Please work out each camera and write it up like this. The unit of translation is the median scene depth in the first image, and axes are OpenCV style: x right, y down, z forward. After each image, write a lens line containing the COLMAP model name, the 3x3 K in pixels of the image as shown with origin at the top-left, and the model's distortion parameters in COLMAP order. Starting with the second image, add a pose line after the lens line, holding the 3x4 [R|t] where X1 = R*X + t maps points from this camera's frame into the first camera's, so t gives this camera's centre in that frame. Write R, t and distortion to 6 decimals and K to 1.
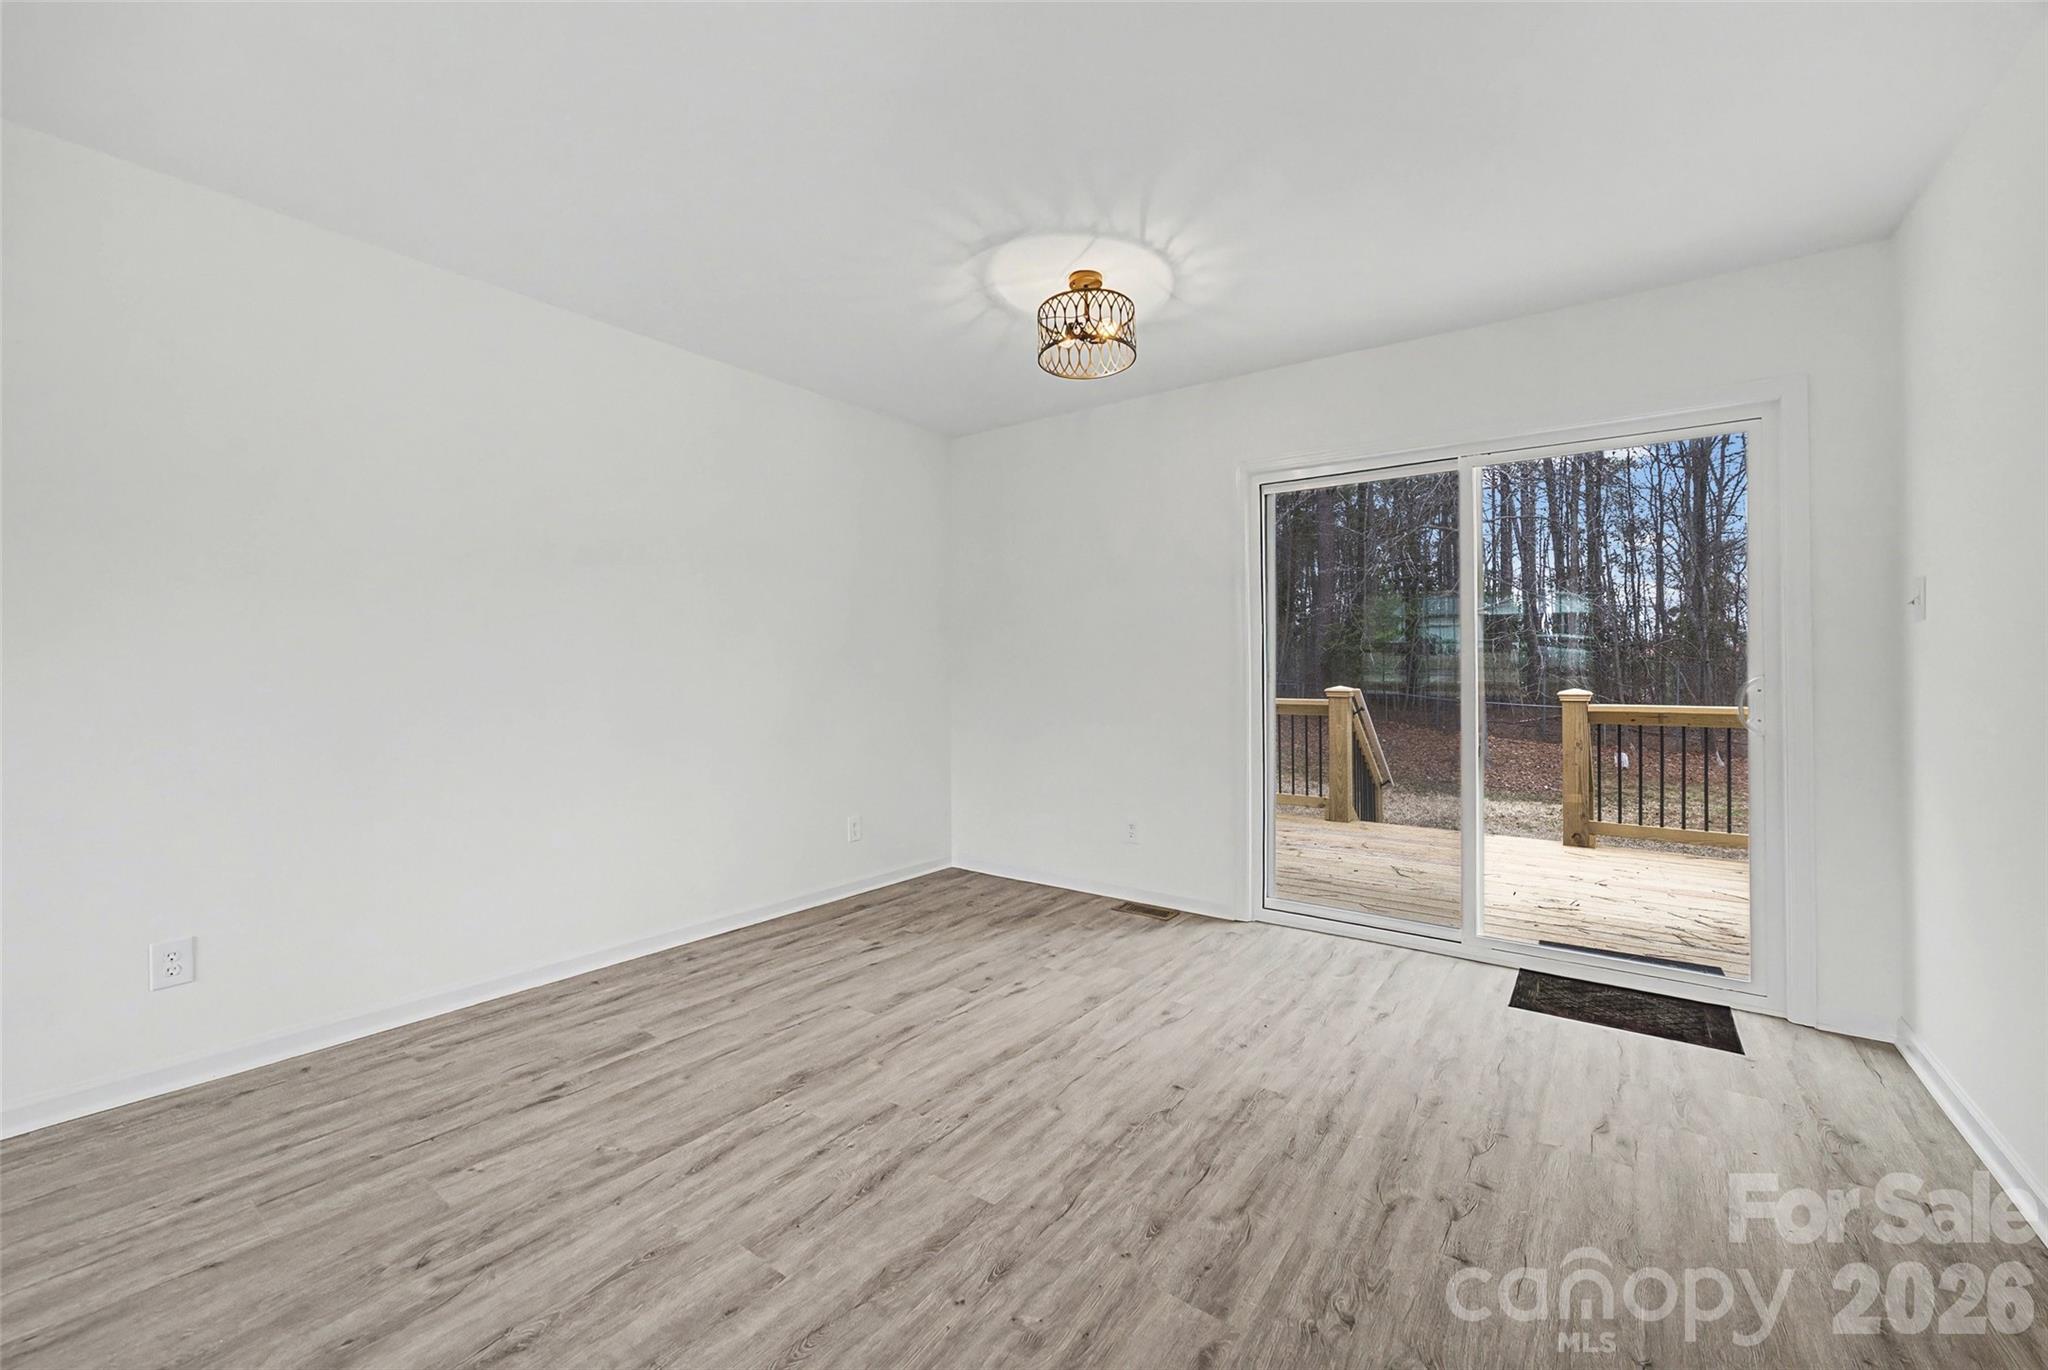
lens RADIAL K [[794.1, 0, 1024.5], [0, 794.1, 688.8], [0, 0, 1]] dist [-0.012882, 0.000900]
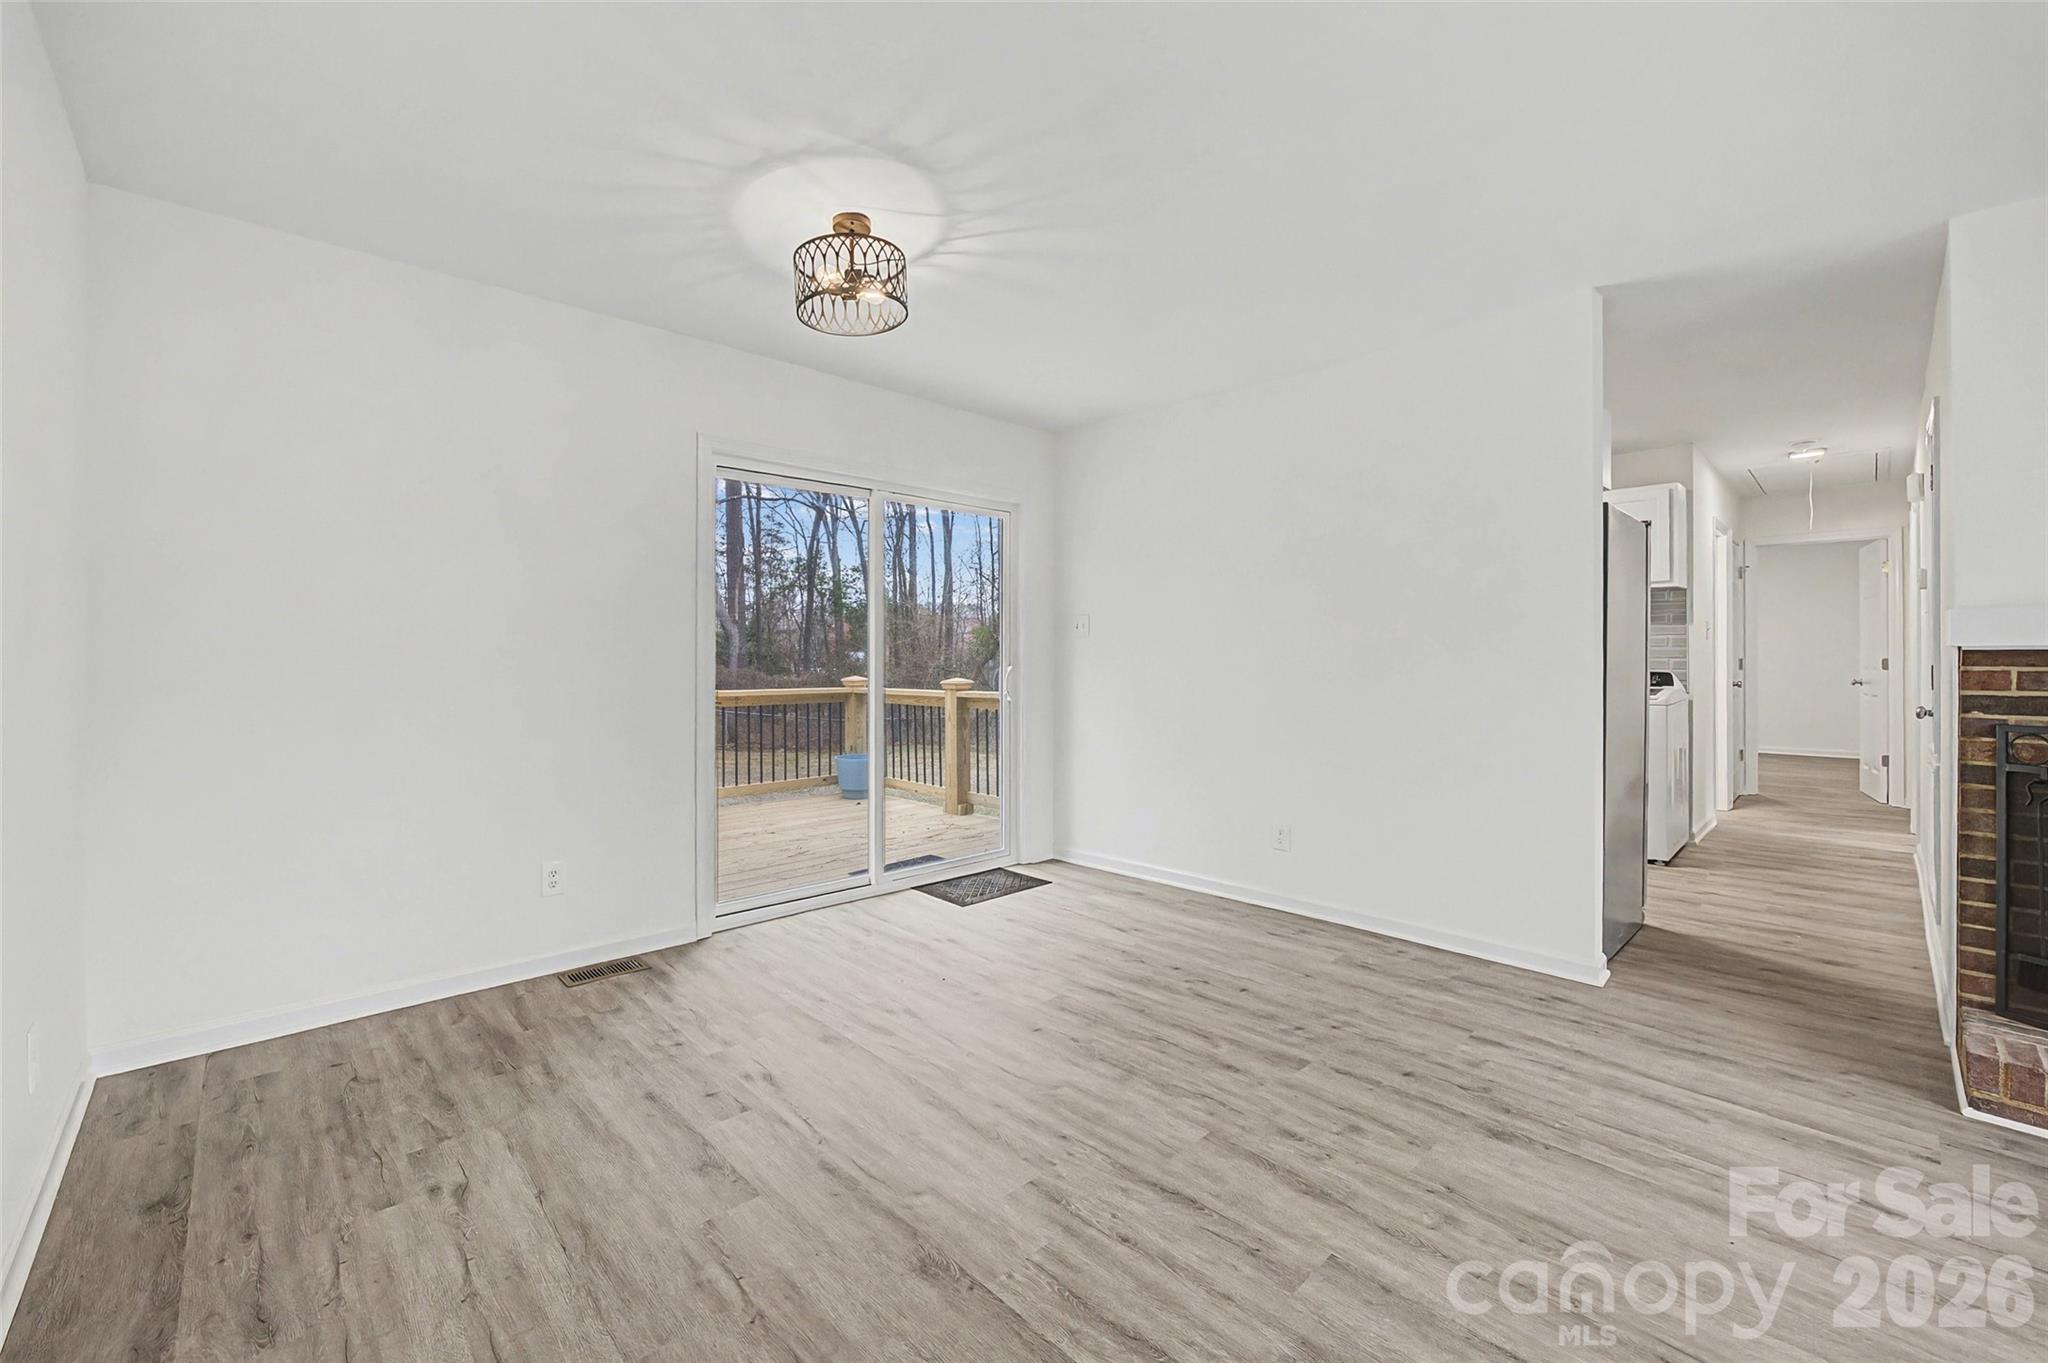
lens RADIAL K [[794.1, 0, 1024.1], [0, 794.1, 670.5], [0, 0, 1]] dist [-0.012882, 0.000900]
pose [[0.201133, -0.007998, 0.979531, -0.775033], [0.018941, 0.999811, 0.004274, -0.014587], [-0.979381, 0.017694, 0.201246, 0.656718]]
